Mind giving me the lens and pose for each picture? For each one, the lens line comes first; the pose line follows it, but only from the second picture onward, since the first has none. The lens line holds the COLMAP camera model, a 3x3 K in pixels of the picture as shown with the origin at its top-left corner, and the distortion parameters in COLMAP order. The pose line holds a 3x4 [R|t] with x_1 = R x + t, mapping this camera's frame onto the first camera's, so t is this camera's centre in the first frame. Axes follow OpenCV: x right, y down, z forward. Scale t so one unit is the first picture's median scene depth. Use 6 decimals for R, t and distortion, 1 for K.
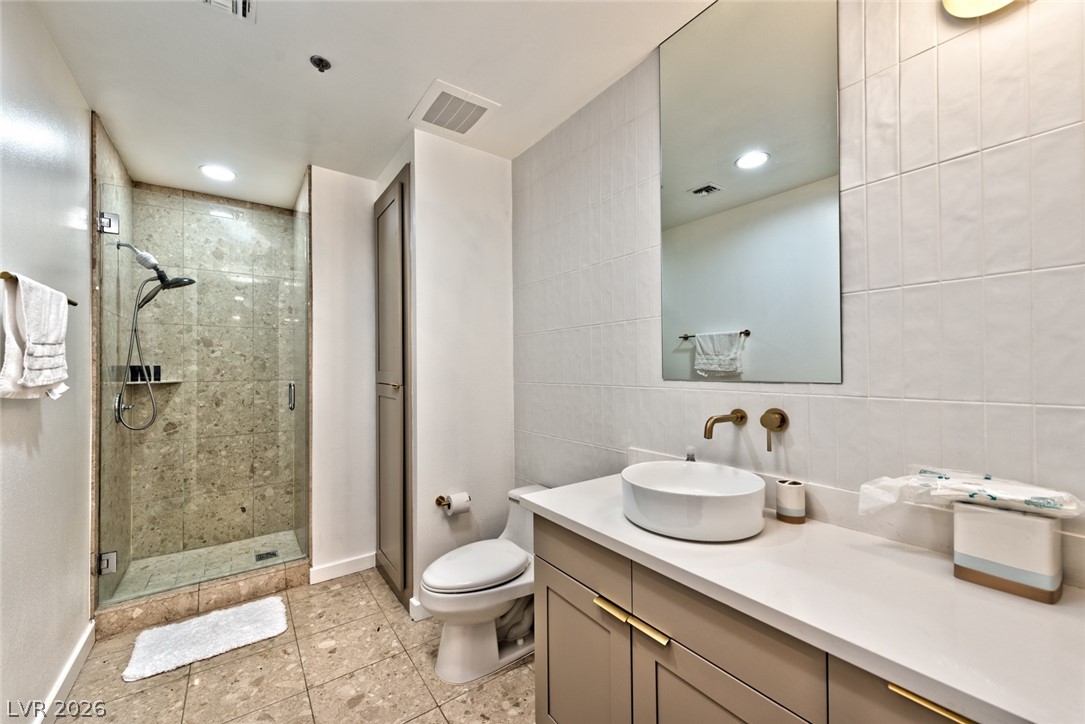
lens RADIAL K [[435.6, 0, 547.8], [0, 435.6, 365.0], [0, 0, 1]] dist [0.002284, -0.000300]
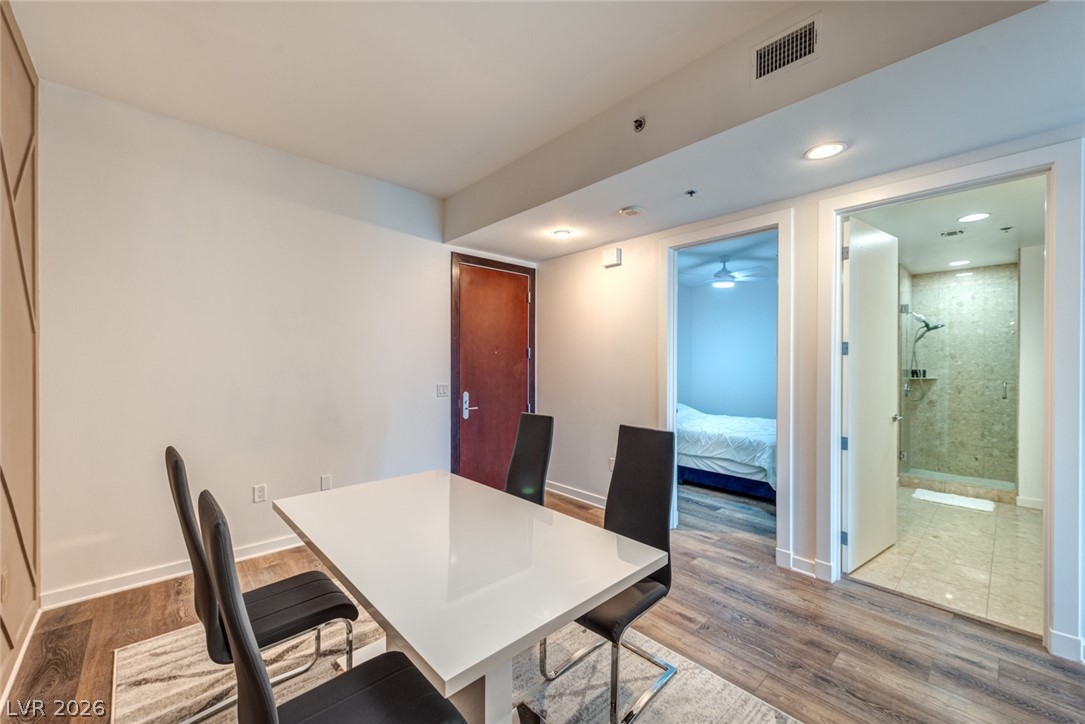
lens RADIAL K [[435.6, 0, 547.2], [0, 435.6, 364.4], [0, 0, 1]] dist [0.002284, -0.000300]
pose [[0.136154, 0.009359, -0.990643, 0.764240], [0.002250, 0.999950, 0.009756, -0.043023], [0.990685, -0.003557, 0.136126, -0.886871]]
